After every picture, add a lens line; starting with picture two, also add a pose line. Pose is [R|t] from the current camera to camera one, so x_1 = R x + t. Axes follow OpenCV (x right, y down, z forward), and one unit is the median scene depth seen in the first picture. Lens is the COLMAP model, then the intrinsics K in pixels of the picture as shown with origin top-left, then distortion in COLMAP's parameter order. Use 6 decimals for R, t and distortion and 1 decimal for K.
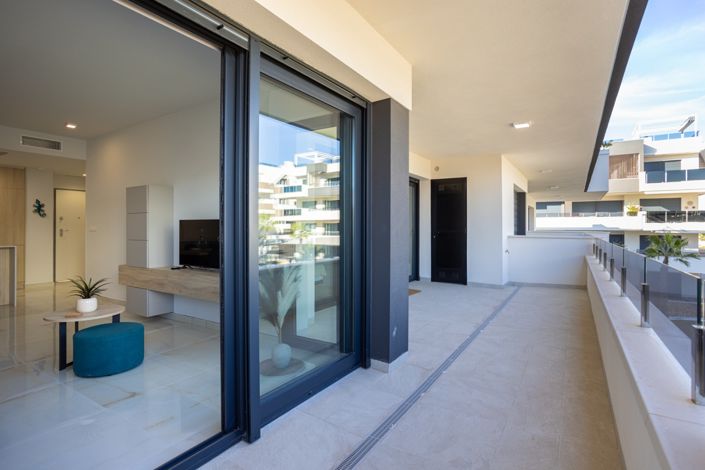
lens RADIAL K [[348.8, 0, 352.8], [0, 348.8, 232.0], [0, 0, 1]] dist [-0.034235, 0.009187]
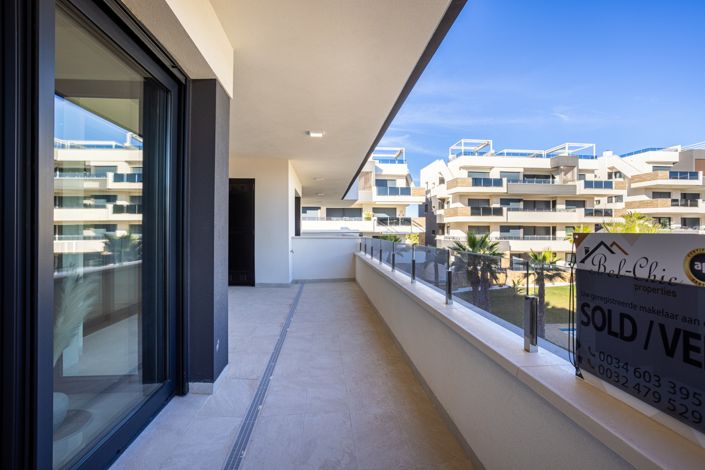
lens RADIAL K [[348.8, 0, 347.2], [0, 348.8, 231.0], [0, 0, 1]] dist [-0.034235, 0.009187]
pose [[0.808070, -0.001209, 0.589085, -0.080590], [0.006767, 0.999951, -0.007231, 0.003918], [-0.589048, 0.009829, 0.808038, 0.059982]]
